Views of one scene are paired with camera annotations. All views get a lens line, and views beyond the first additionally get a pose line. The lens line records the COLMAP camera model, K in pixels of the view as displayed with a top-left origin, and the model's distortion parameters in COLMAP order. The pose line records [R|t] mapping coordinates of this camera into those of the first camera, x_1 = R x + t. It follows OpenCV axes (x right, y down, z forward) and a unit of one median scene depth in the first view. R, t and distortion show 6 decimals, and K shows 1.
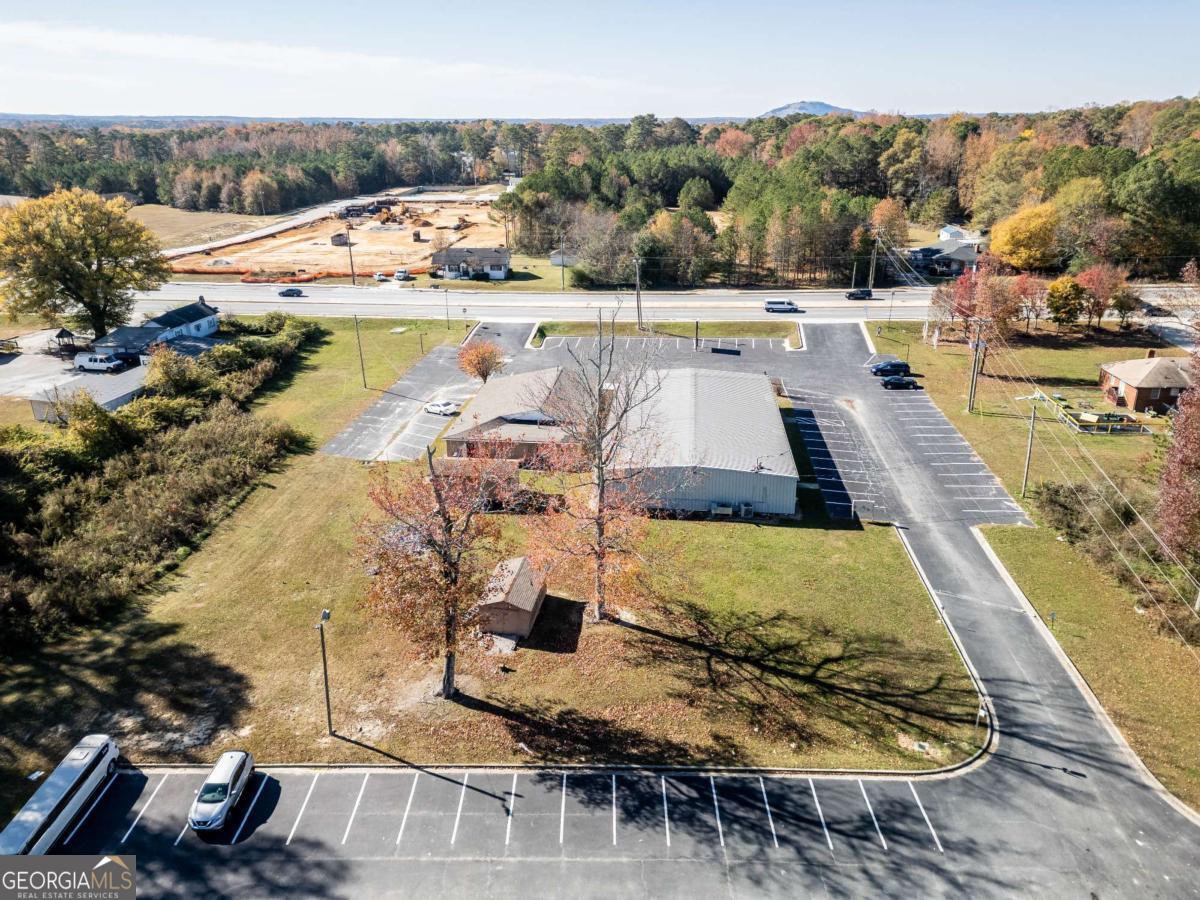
lens RADIAL K [[848.6, 0, 609.1], [0, 848.6, 416.9], [0, 0, 1]] dist [0.111948, -0.109673]
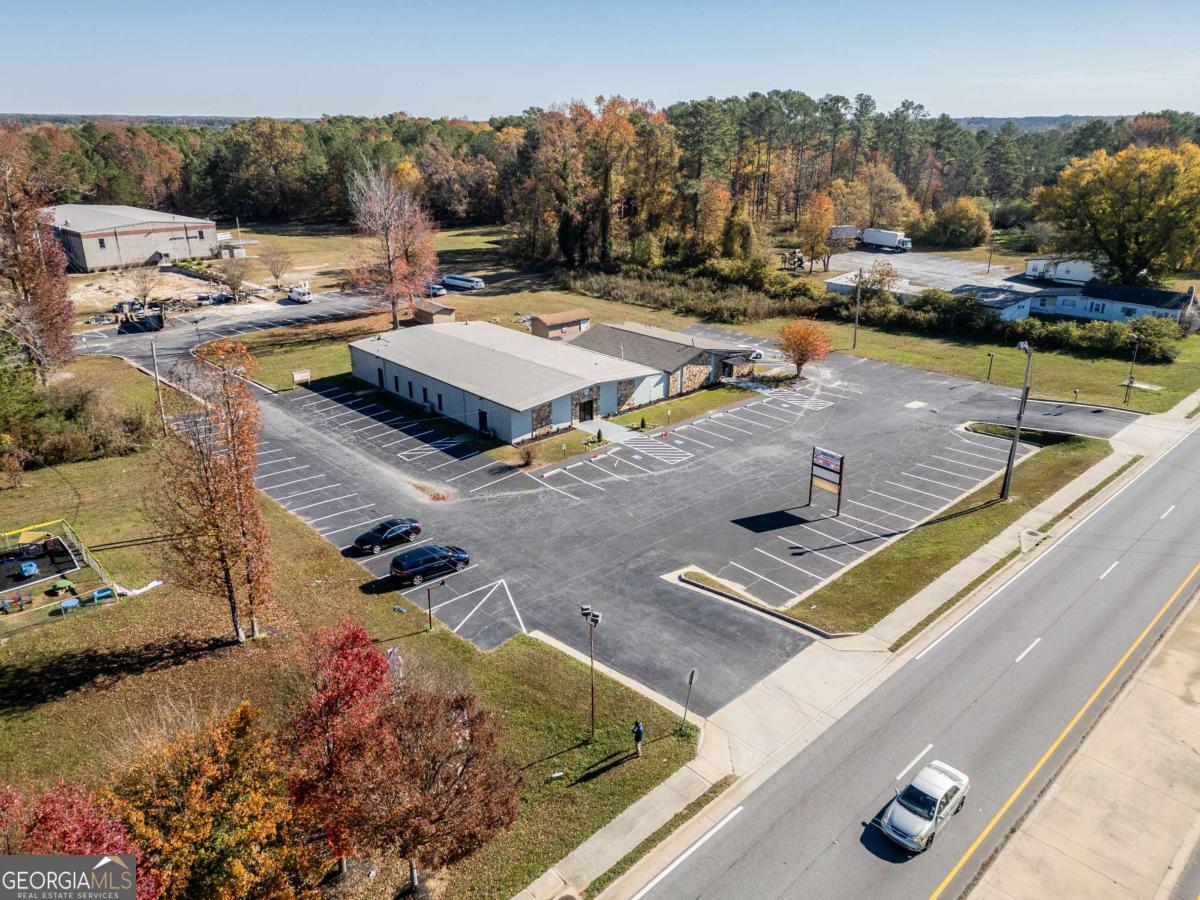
lens RADIAL K [[836.2, 0, 600.0], [0, 836.2, 450.0], [0, 0, 1]] dist [0.113766, -0.105019]
pose [[-0.675443, 0.266956, -0.687394, 0.634027], [-0.249251, 0.794656, 0.553530, -0.427870], [0.694010, 0.545212, -0.470206, 1.402446]]
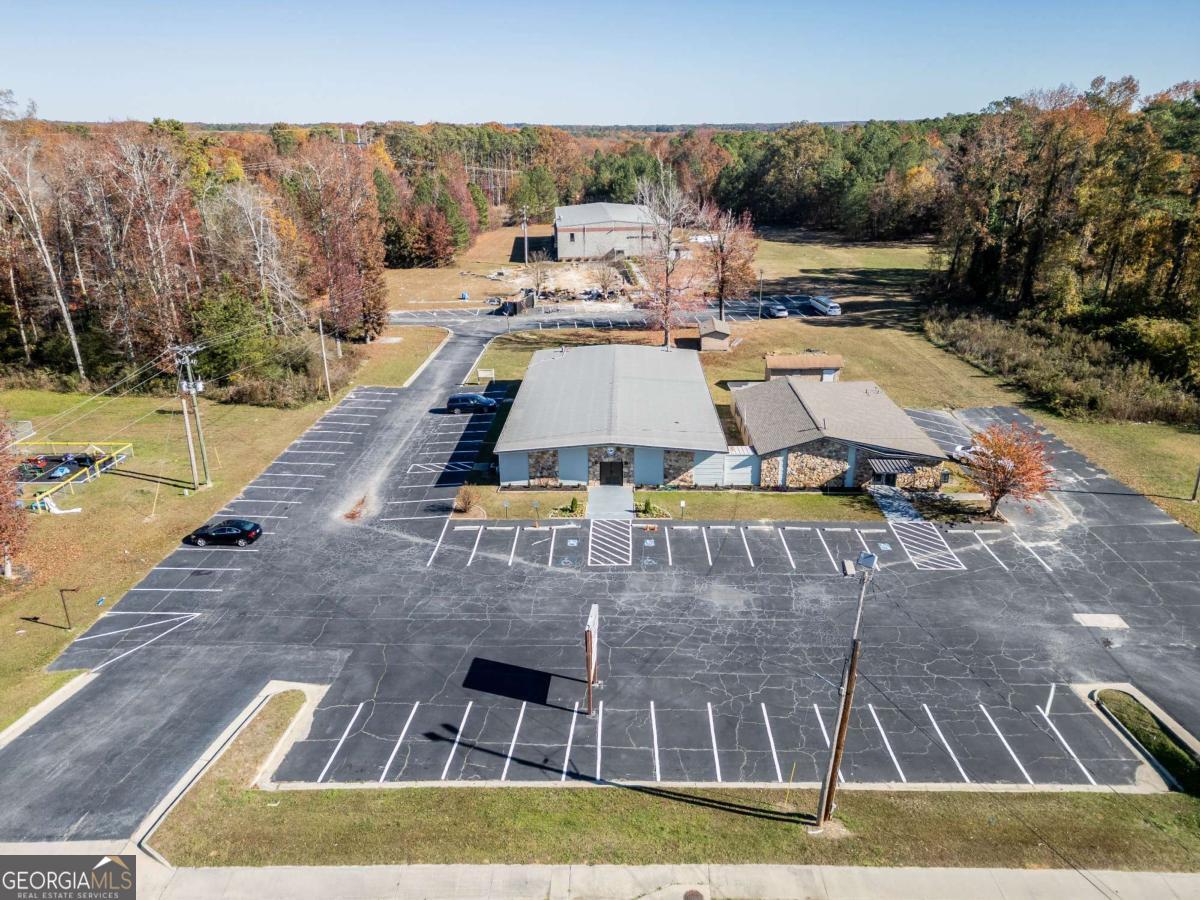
lens RADIAL K [[836.2, 0, 600.0], [0, 836.2, 450.0], [0, 0, 1]] dist [0.113766, -0.105019]
pose [[-0.998369, 0.027967, -0.049766, 0.141292], [-0.011146, 0.759496, 0.650416, -0.454817], [0.055987, 0.649910, -0.757946, 1.482793]]
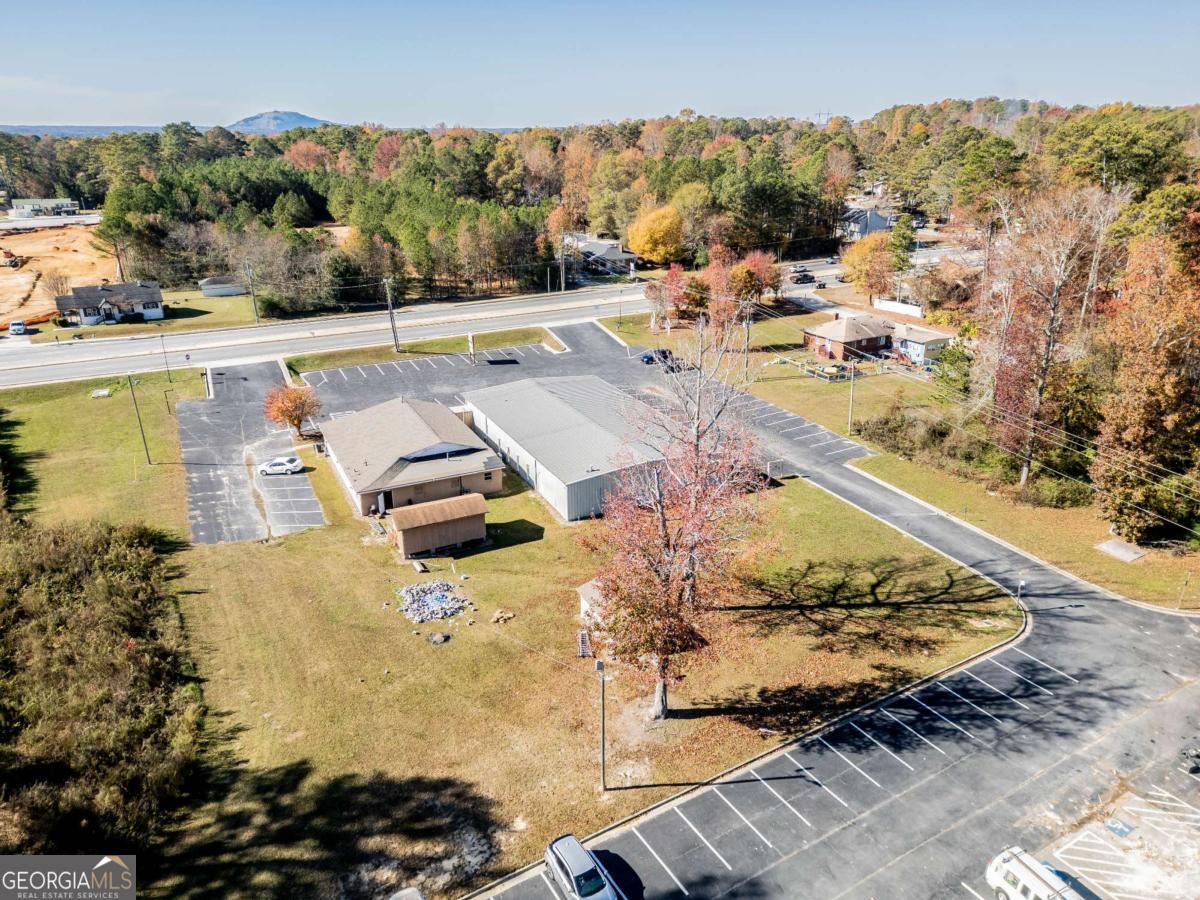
lens RADIAL K [[836.2, 0, 600.0], [0, 836.2, 450.0], [0, 0, 1]] dist [0.113766, -0.105019]
pose [[0.847333, -0.190657, 0.495657, -0.346947], [0.177751, 0.981319, 0.073601, -0.032847], [-0.500430, 0.025738, 0.865394, 0.091873]]
